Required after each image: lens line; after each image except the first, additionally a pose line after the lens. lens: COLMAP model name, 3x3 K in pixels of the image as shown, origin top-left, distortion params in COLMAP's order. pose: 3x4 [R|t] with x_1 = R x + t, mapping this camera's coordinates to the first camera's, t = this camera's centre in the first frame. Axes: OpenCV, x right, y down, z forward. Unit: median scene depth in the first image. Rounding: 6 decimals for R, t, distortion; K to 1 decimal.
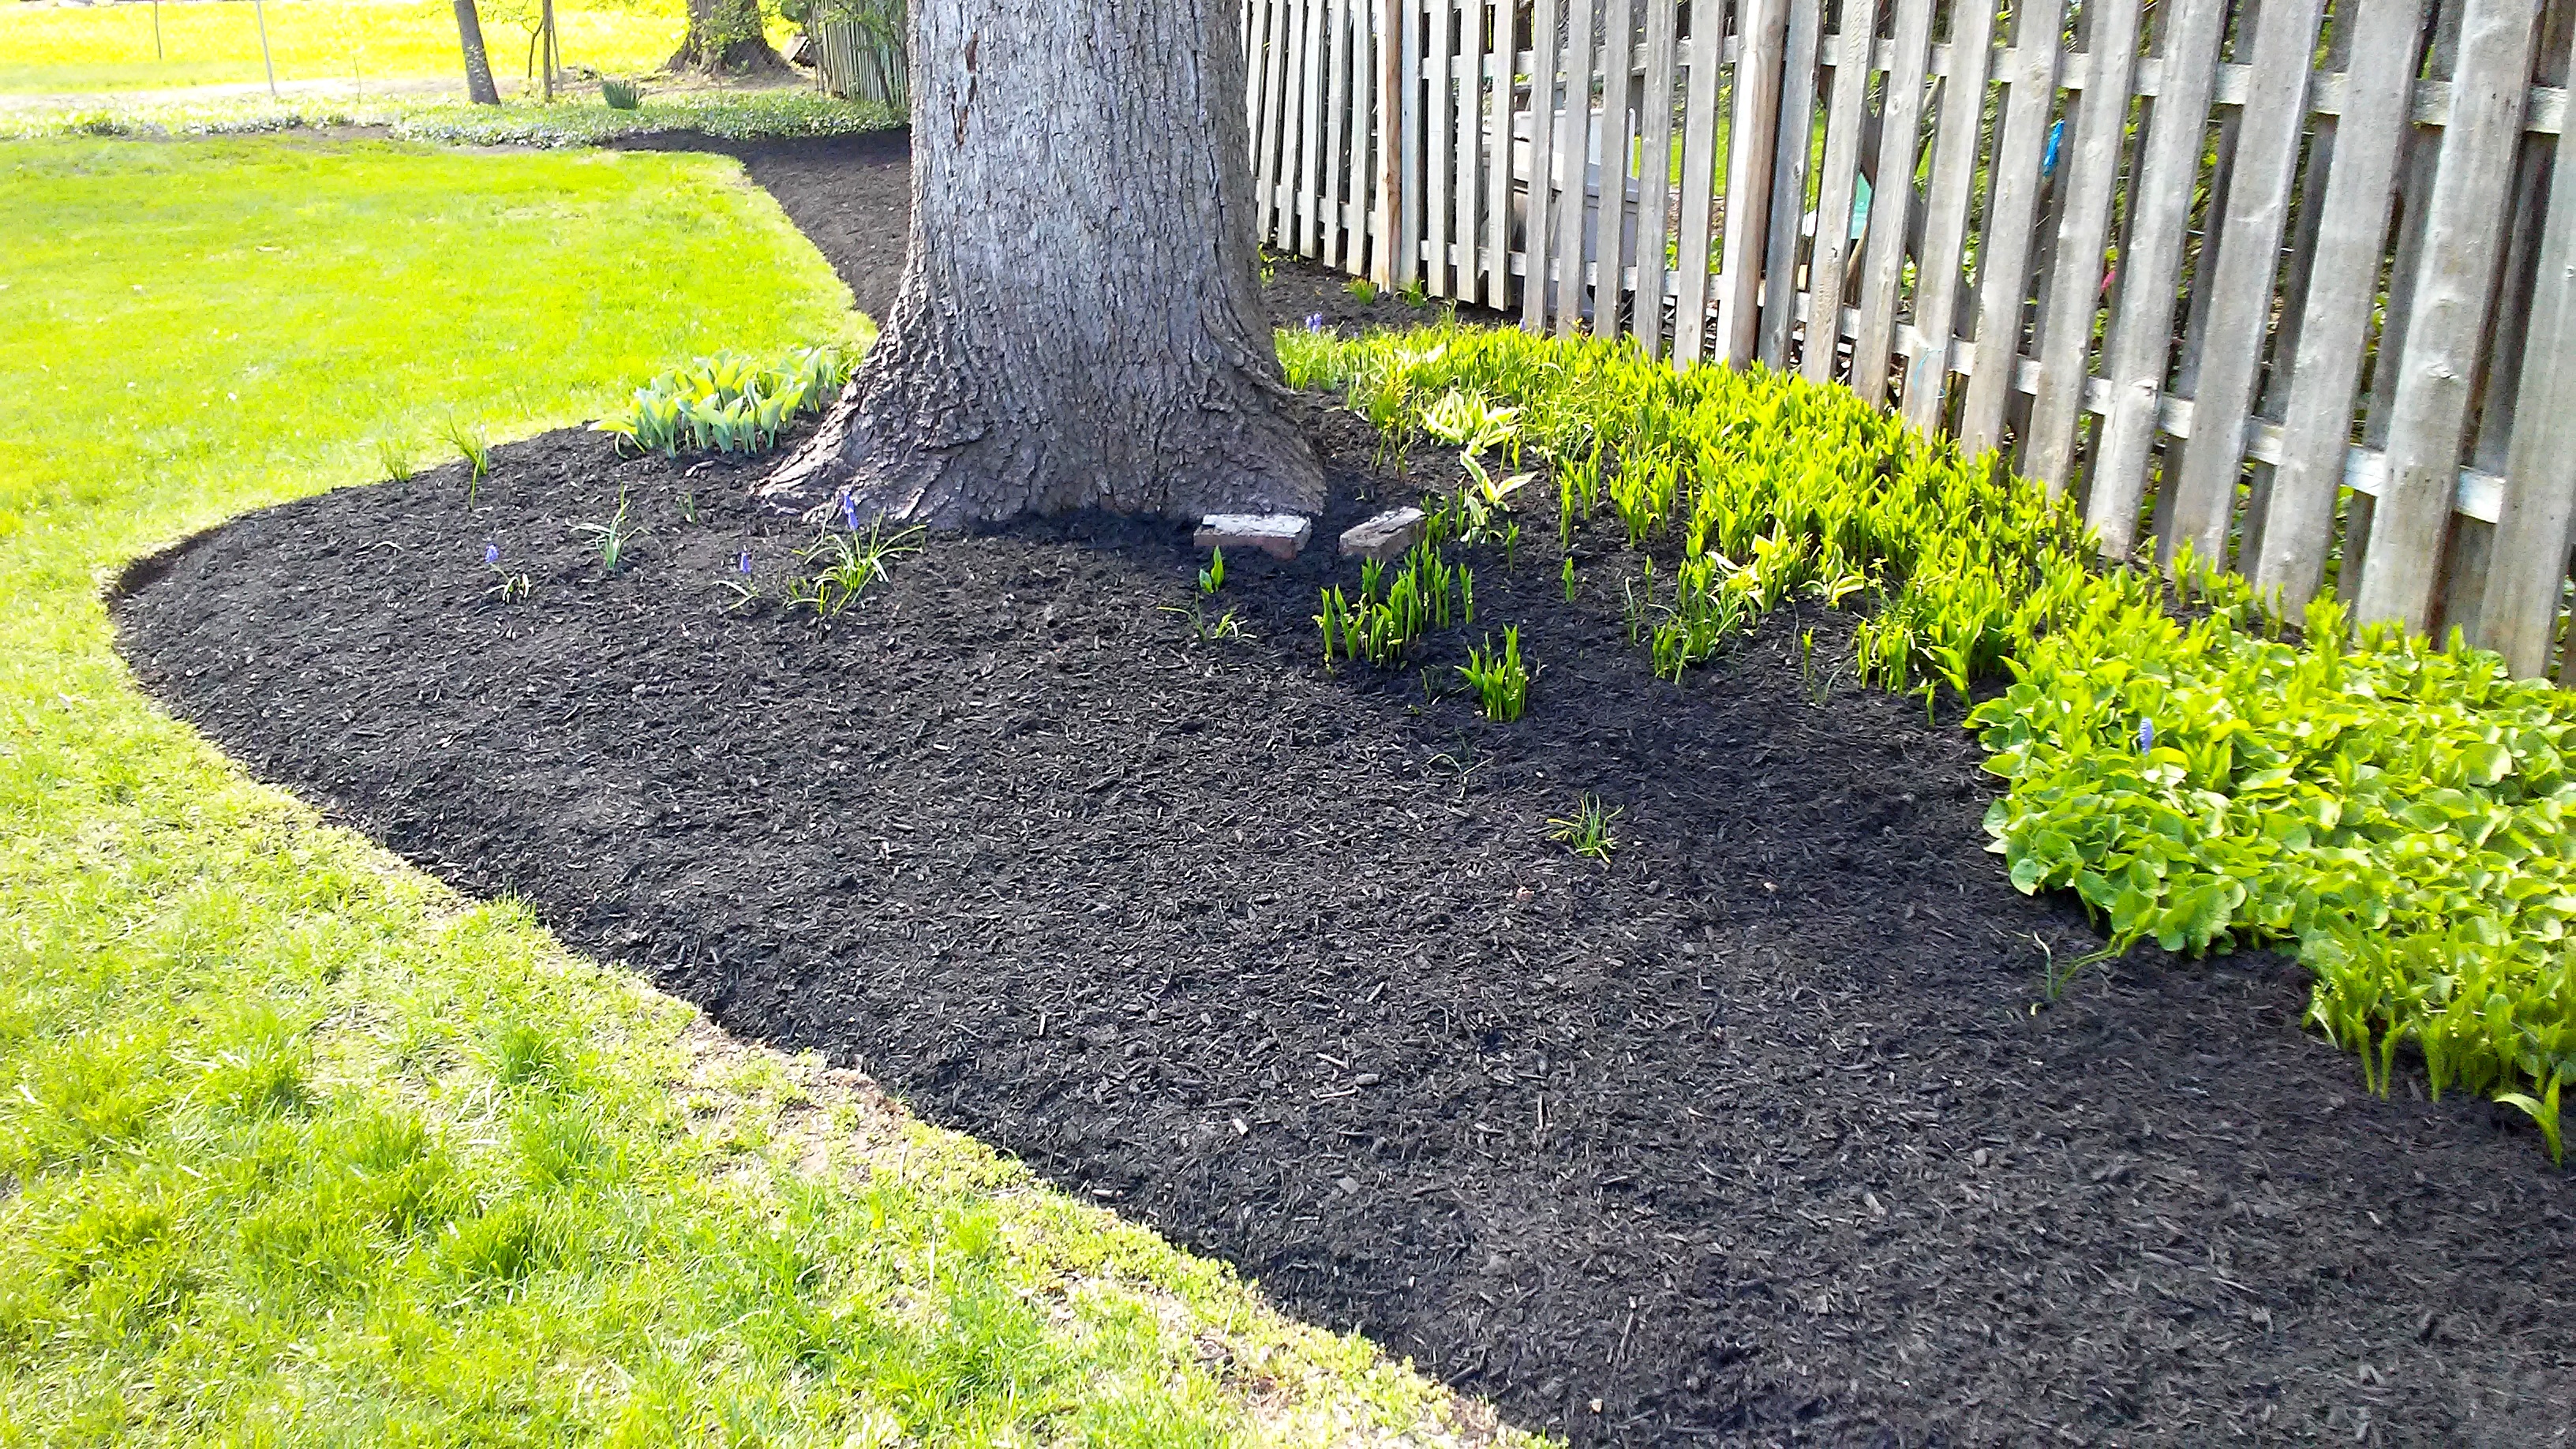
lens RADIAL K [[2255.8, 0, 1288.0], [0, 2255.8, 724.5], [0, 0, 1]] dist [0.068923, 0.002571]
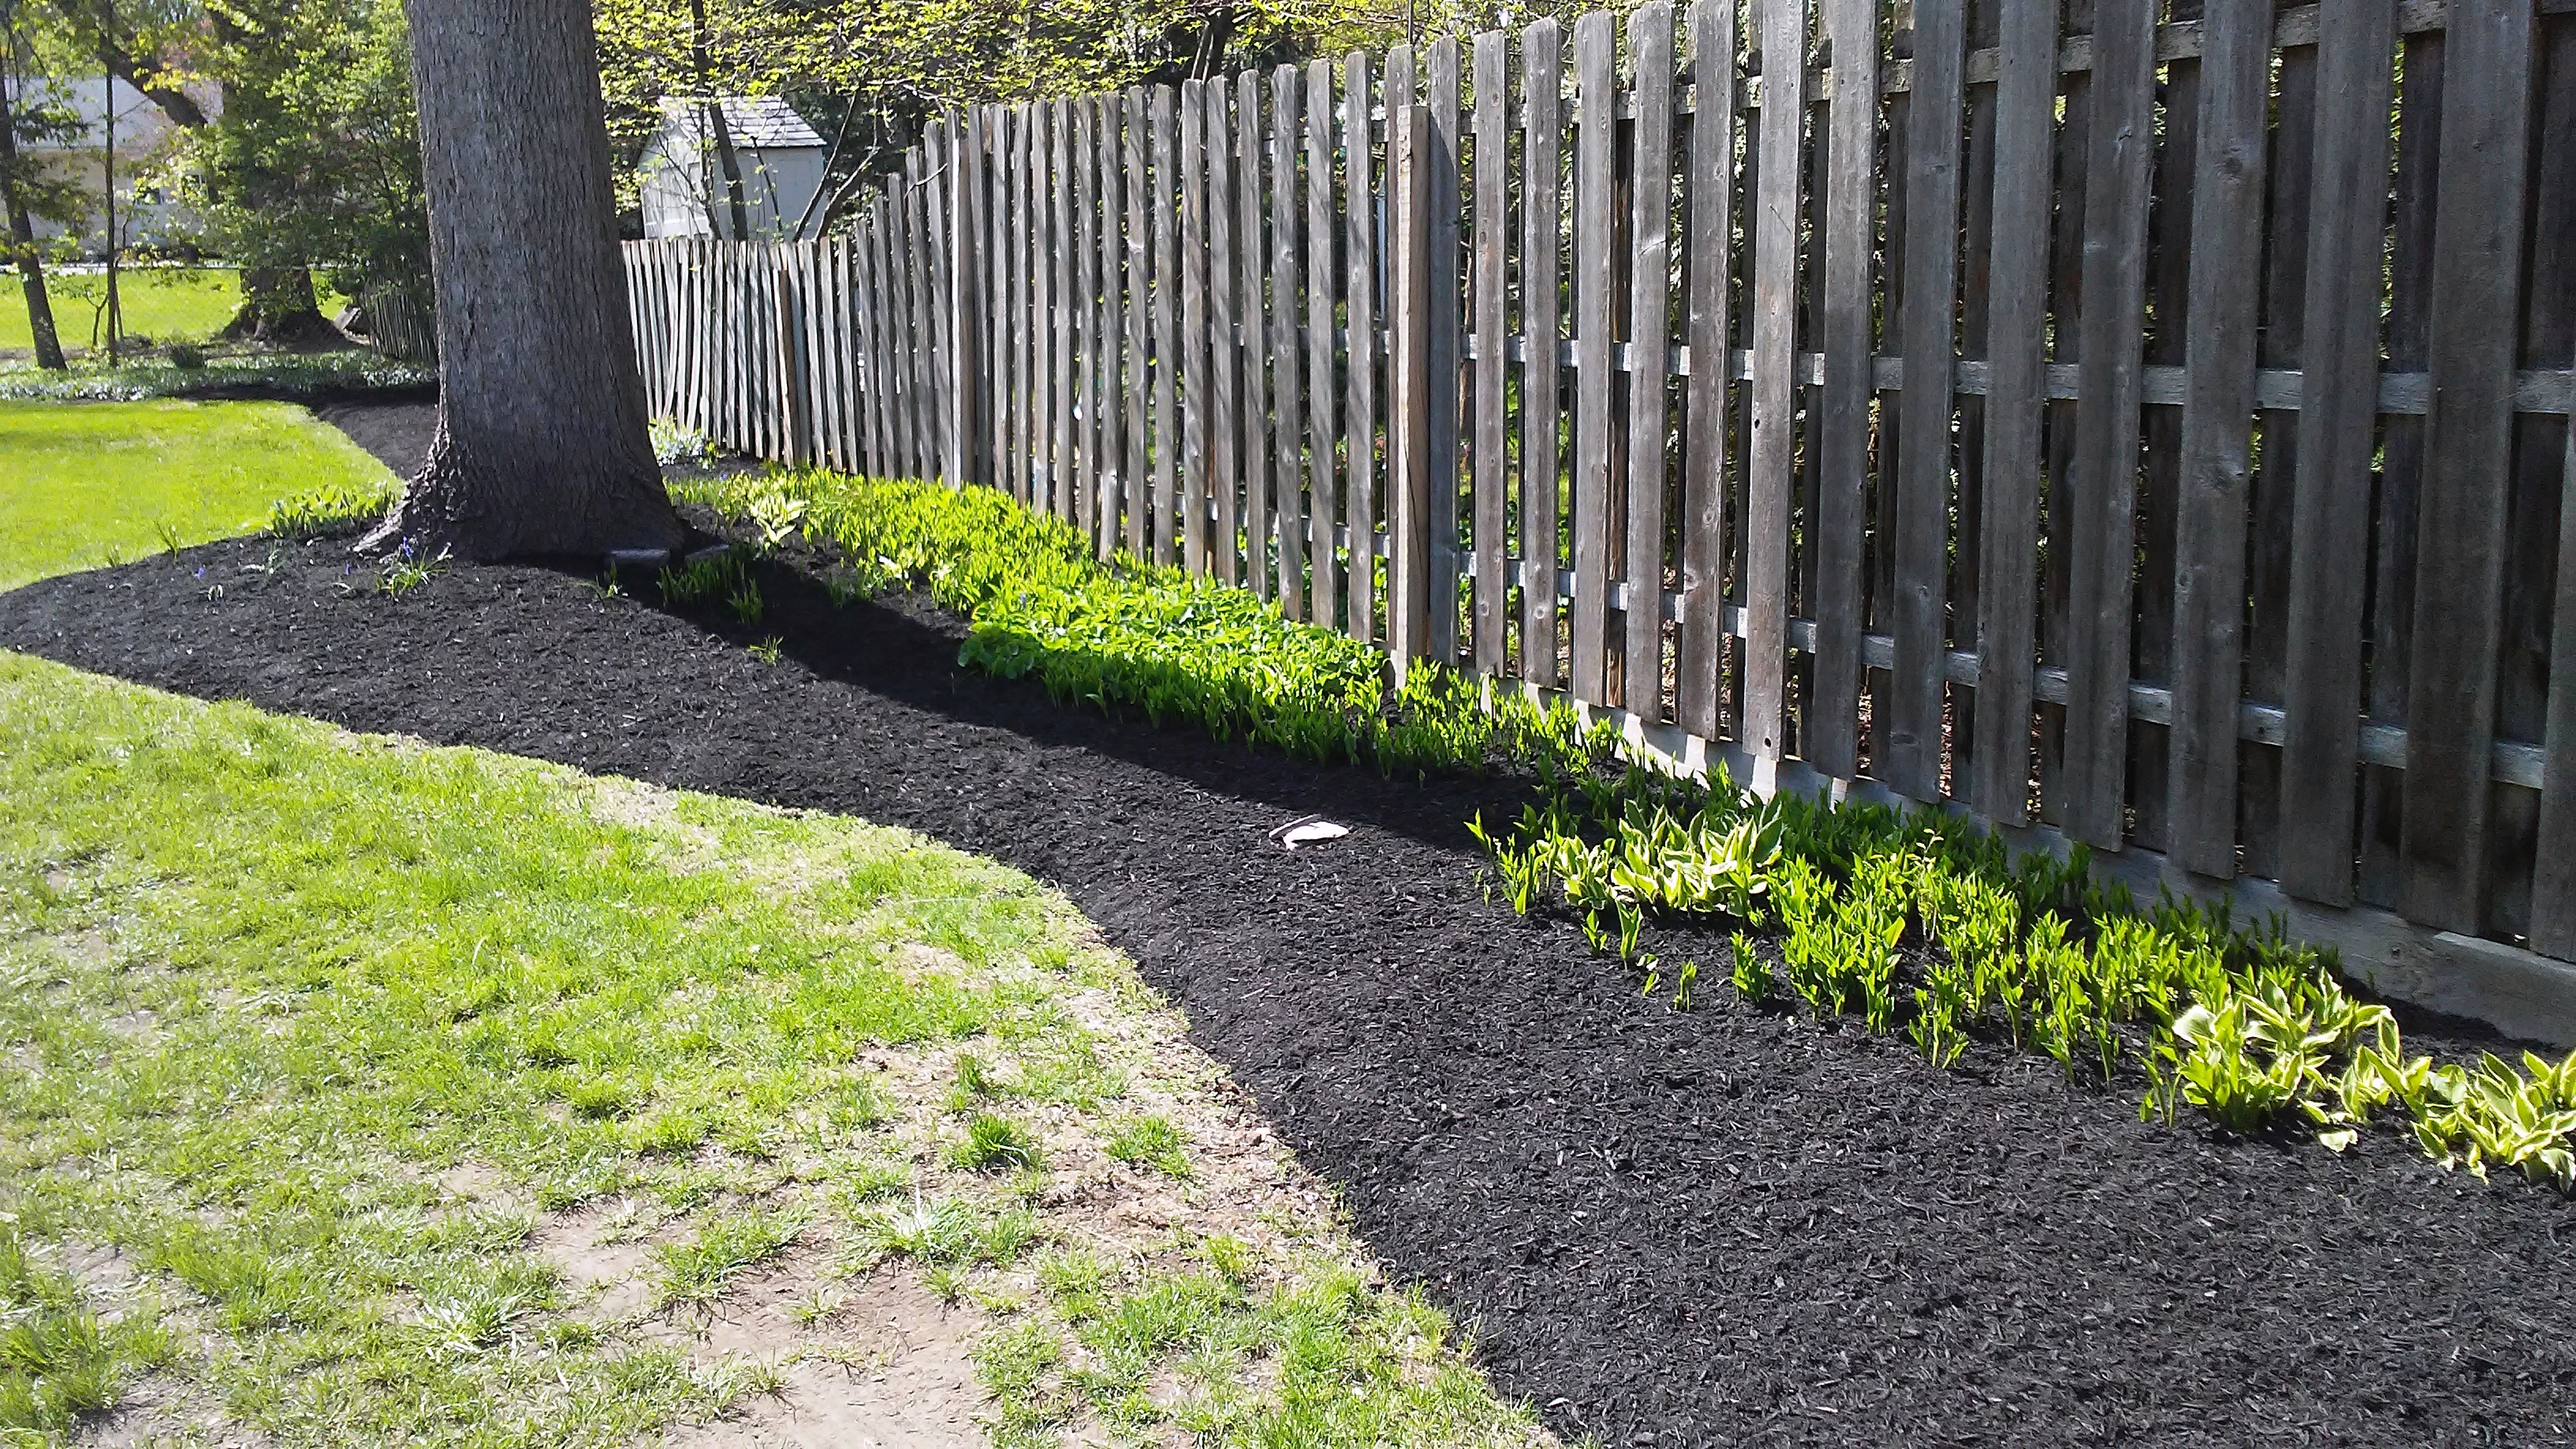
lens RADIAL K [[2255.8, 0, 1288.0], [0, 2255.8, 724.5], [0, 0, 1]] dist [0.068923, 0.002571]
pose [[0.983158, -0.041765, 0.177924, 0.172793], [0.061348, 0.992469, -0.106023, 0.283071], [-0.172156, 0.115153, 0.978316, -0.910970]]
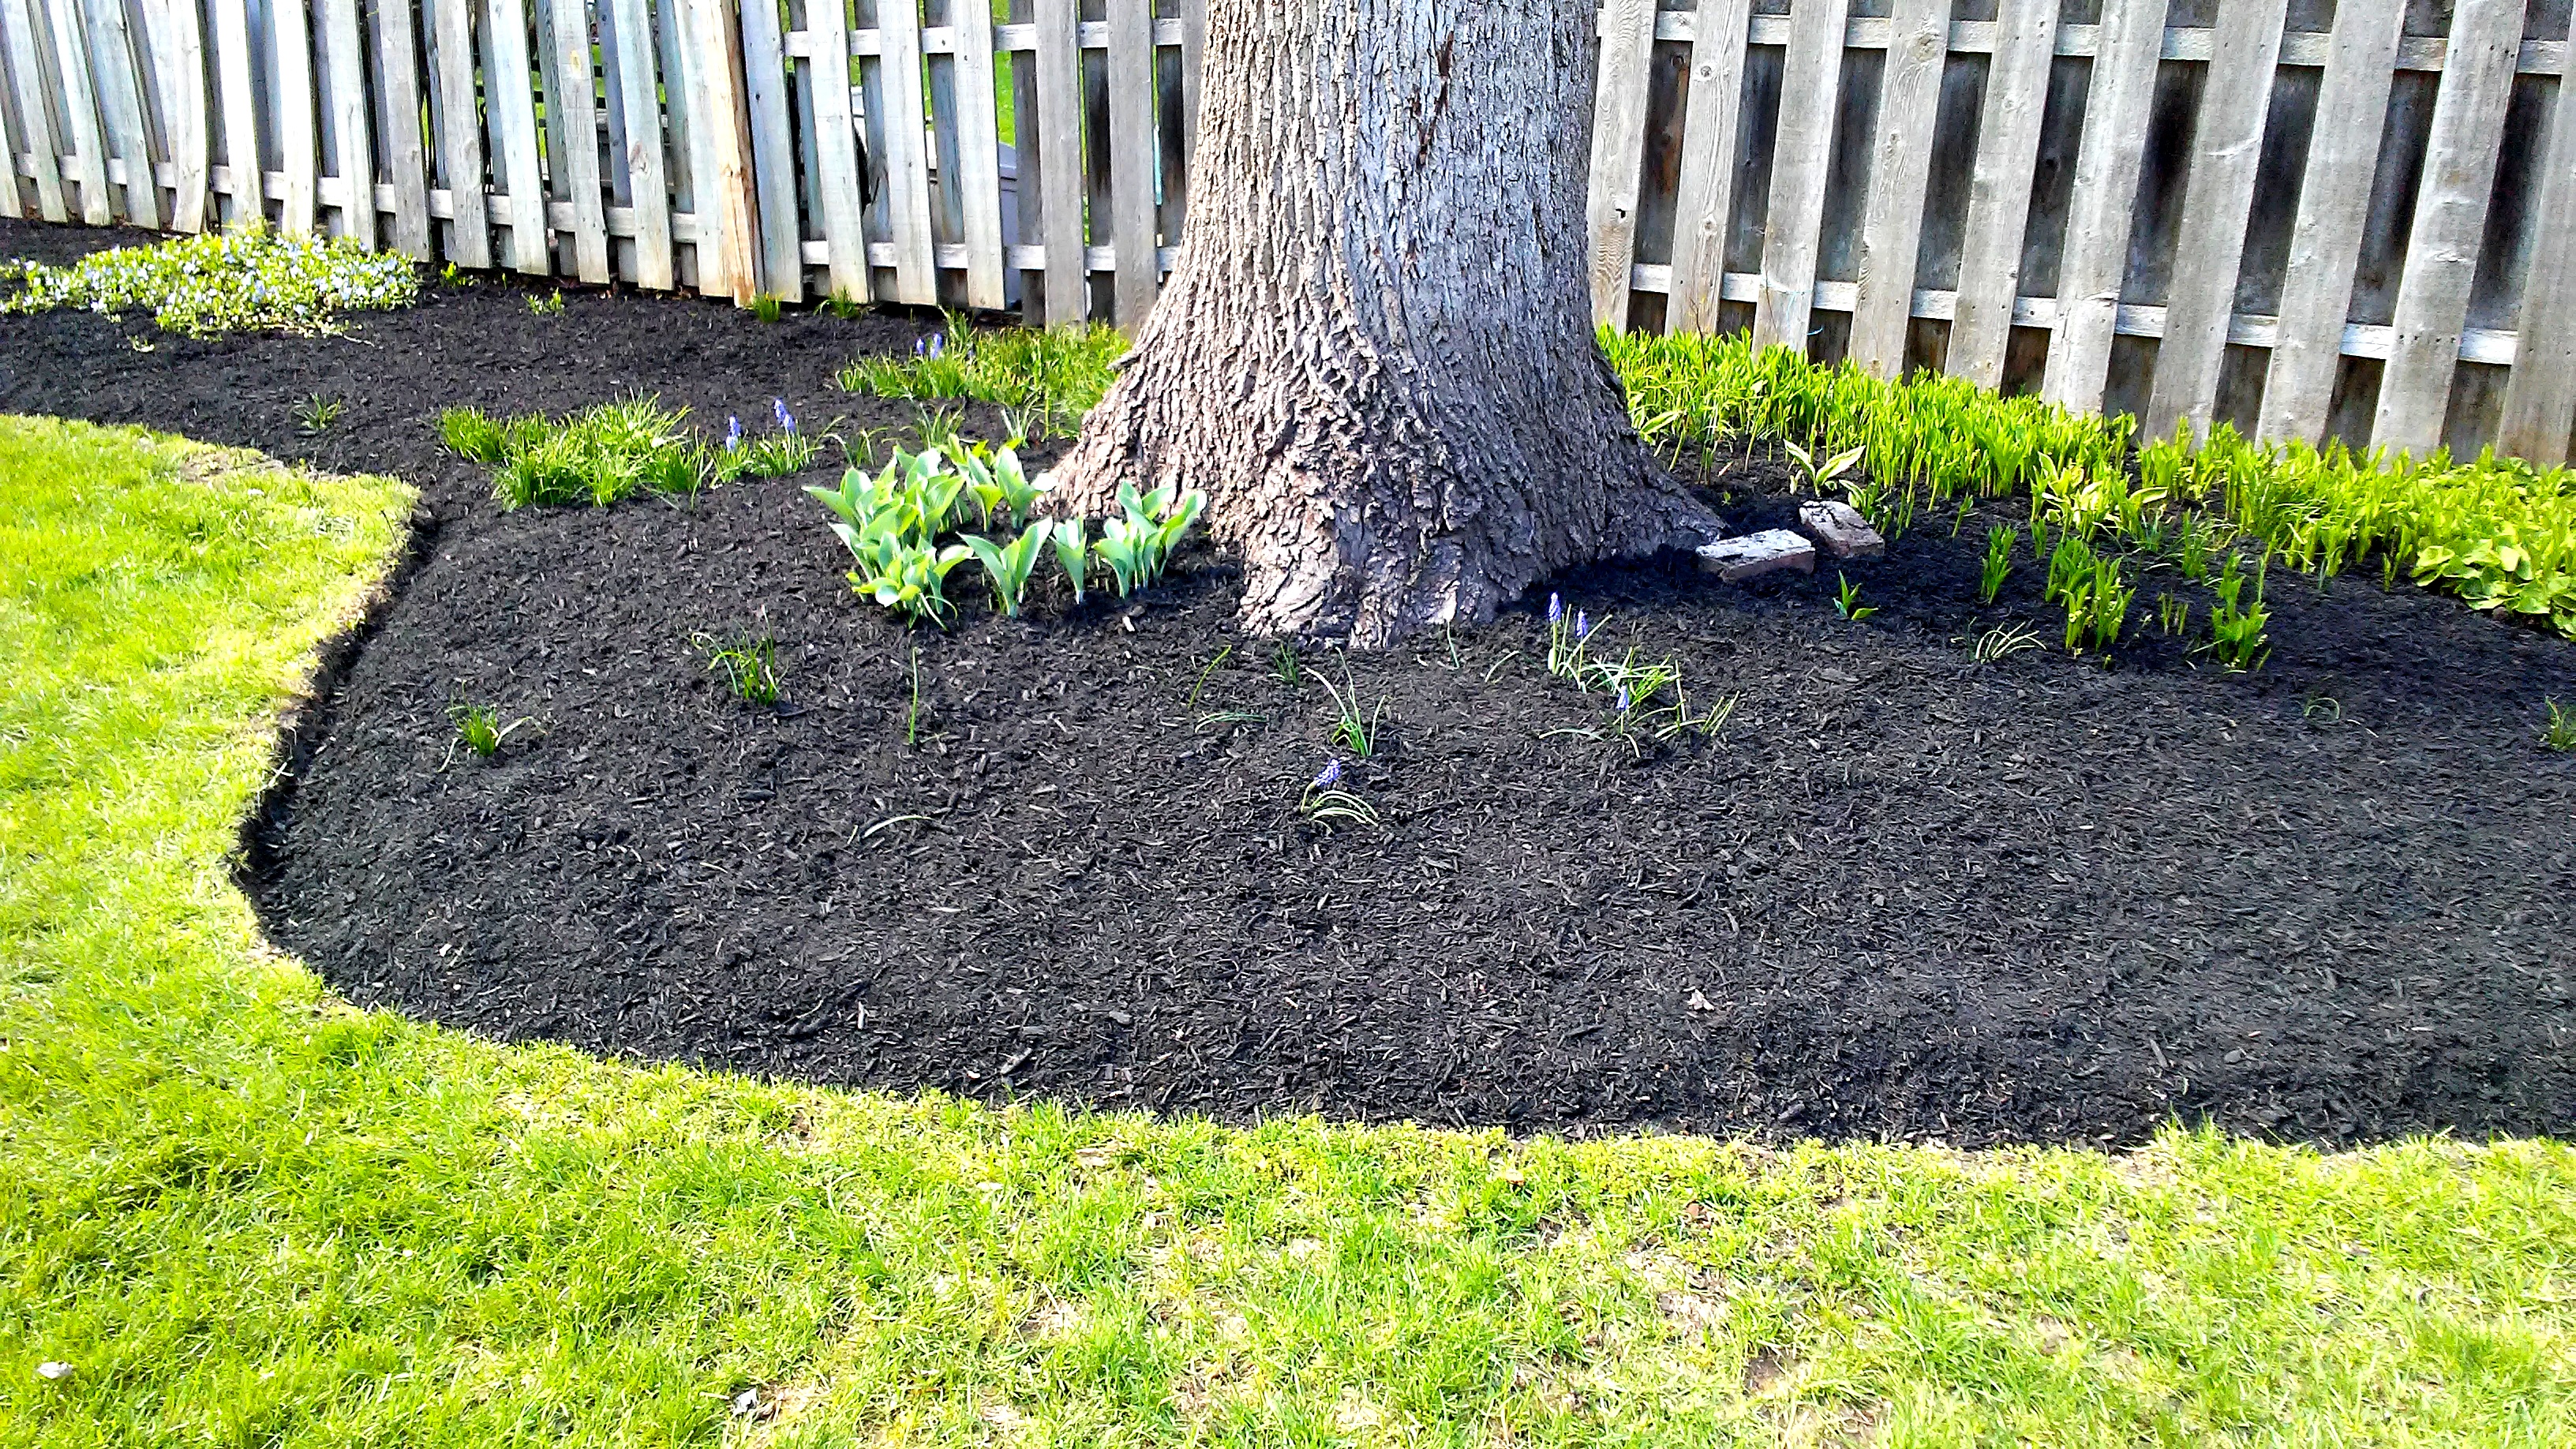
lens RADIAL K [[2198.6, 0, 1288.0], [0, 2198.6, 724.5], [0, 0, 1]] dist [0.053500, 0.007009]
pose [[0.698971, -0.239666, 0.673795, -0.788966], [0.218440, 0.968695, 0.117958, -0.167102], [-0.680972, 0.064735, 0.729442, 0.466040]]
